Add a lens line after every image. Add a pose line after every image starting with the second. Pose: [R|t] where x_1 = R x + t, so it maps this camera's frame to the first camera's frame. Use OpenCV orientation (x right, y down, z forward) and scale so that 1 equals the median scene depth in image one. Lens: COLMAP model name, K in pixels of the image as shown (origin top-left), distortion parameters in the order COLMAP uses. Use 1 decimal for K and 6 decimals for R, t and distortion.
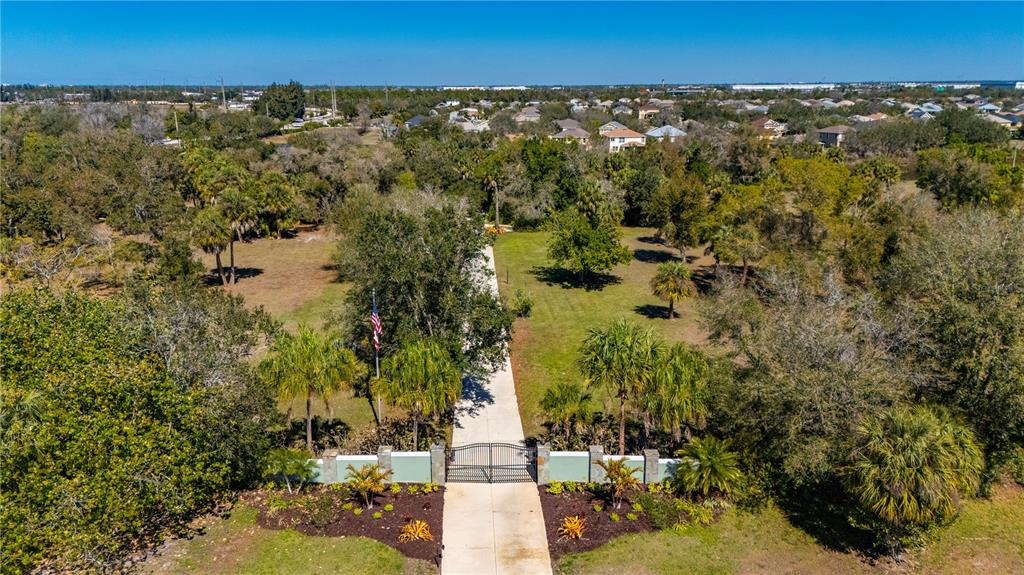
lens RADIAL K [[726.8, 0, 511.5], [0, 726.8, 287.5], [0, 0, 1]] dist [0.014665, -0.004456]
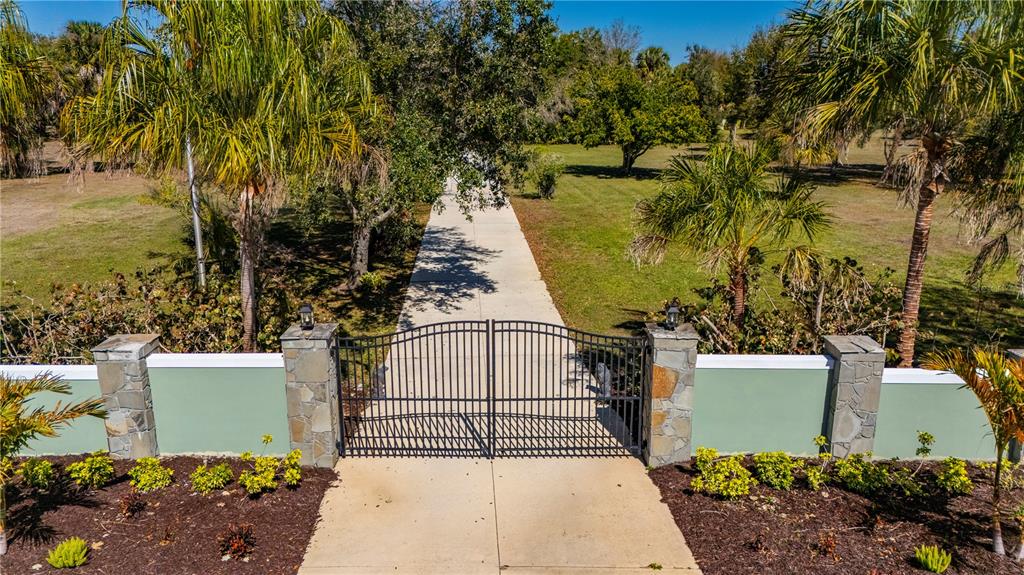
lens RADIAL K [[726.8, 0, 512.4], [0, 726.8, 287.6], [0, 0, 1]] dist [0.014665, -0.004456]
pose [[0.999957, 0.004599, 0.008112, -0.022412], [-0.004565, 0.999981, -0.004098, 0.200518], [-0.008131, 0.004061, 0.999959, 0.705561]]
